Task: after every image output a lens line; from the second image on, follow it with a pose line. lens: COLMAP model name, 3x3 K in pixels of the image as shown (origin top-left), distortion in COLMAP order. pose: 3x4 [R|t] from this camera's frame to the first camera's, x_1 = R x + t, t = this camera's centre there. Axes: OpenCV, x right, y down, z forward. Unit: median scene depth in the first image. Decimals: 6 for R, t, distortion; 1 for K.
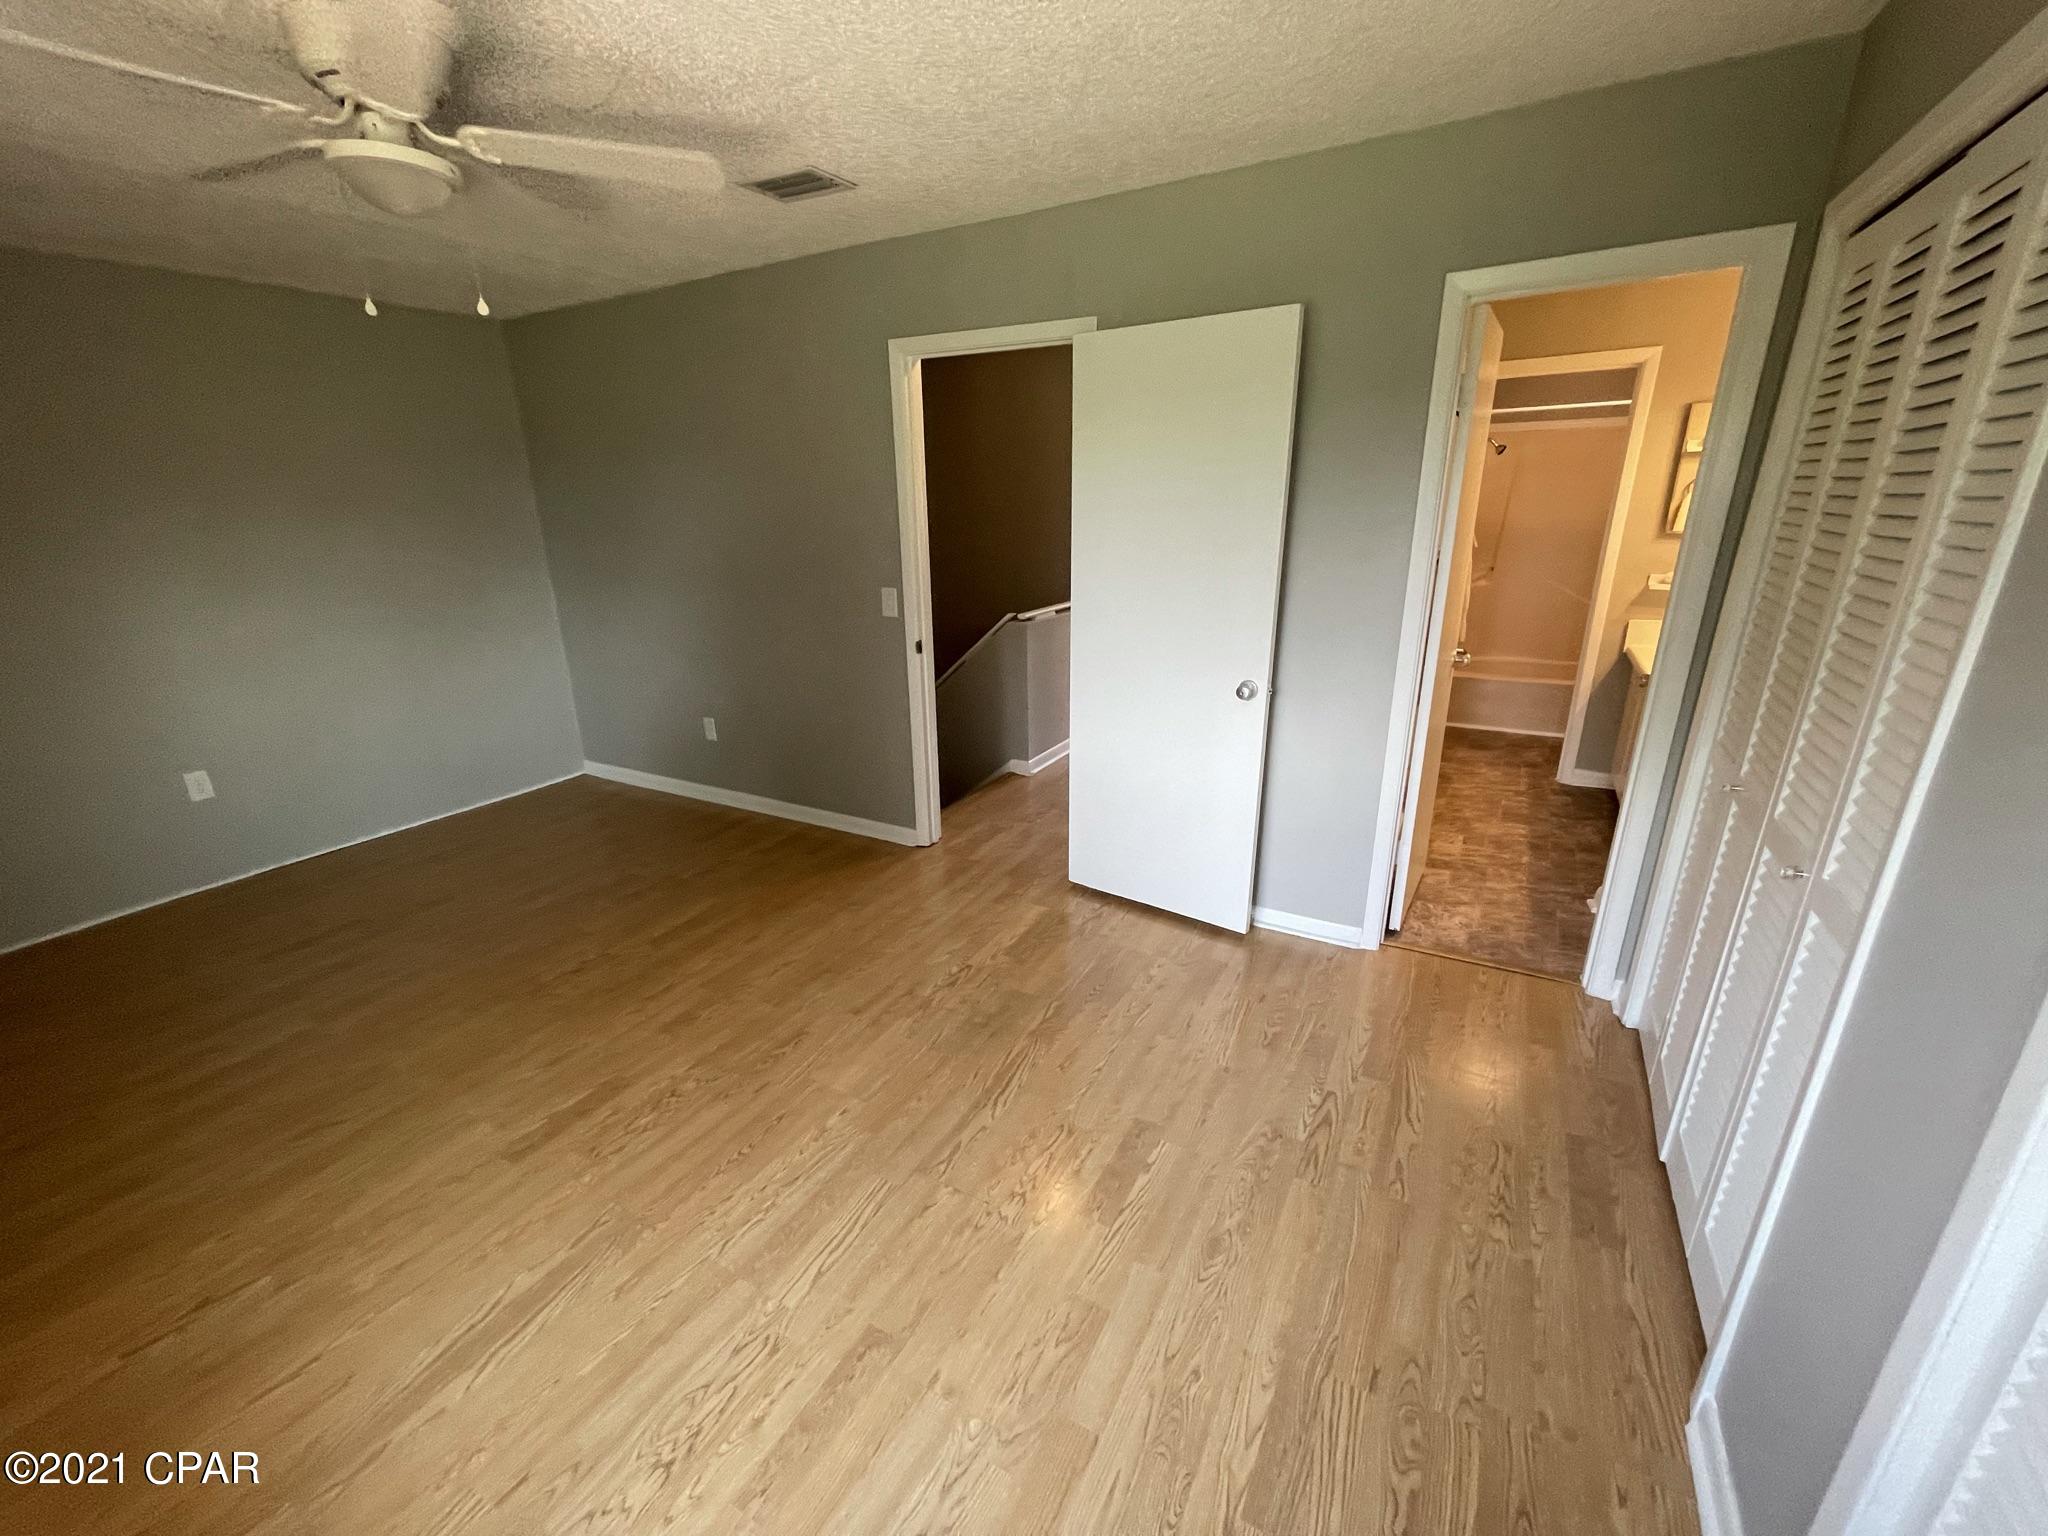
lens RADIAL K [[833.4, 0, 1015.9], [0, 833.4, 774.0], [0, 0, 1]] dist [0.000146, 0.000323]
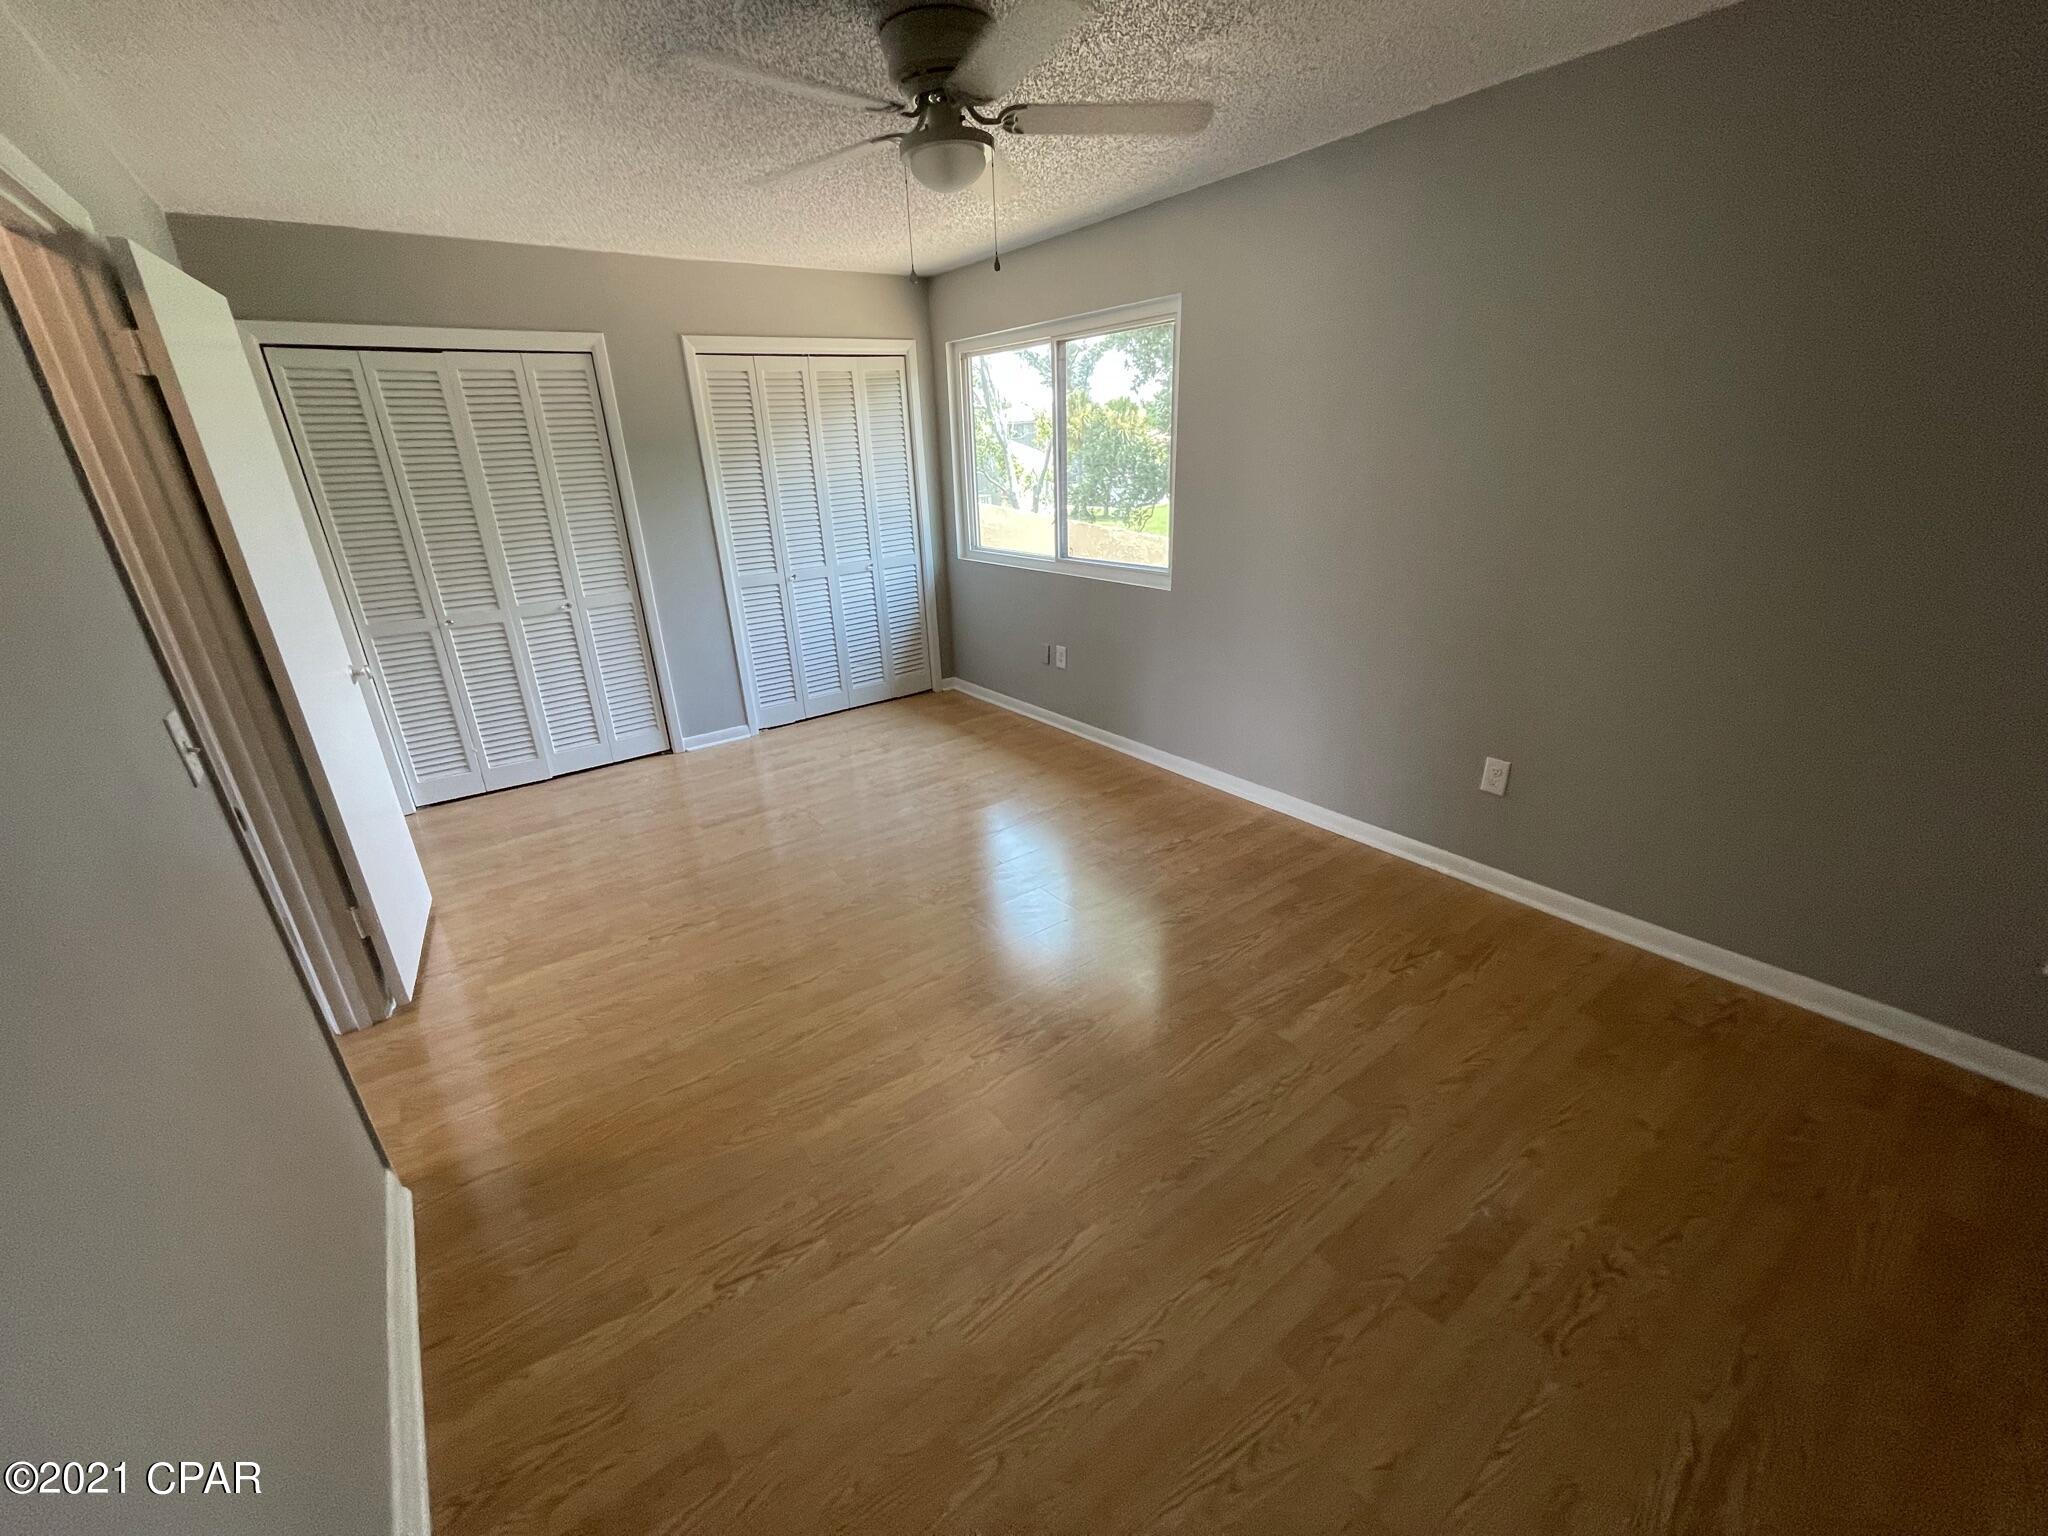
lens RADIAL K [[833.4, 0, 1015.9], [0, 833.4, 774.0], [0, 0, 1]] dist [0.000146, 0.000323]
pose [[-0.910682, -0.098314, 0.401239, -0.842238], [0.187070, 0.767834, 0.612728, -0.458233], [-0.368325, 0.633060, -0.680861, 1.399309]]
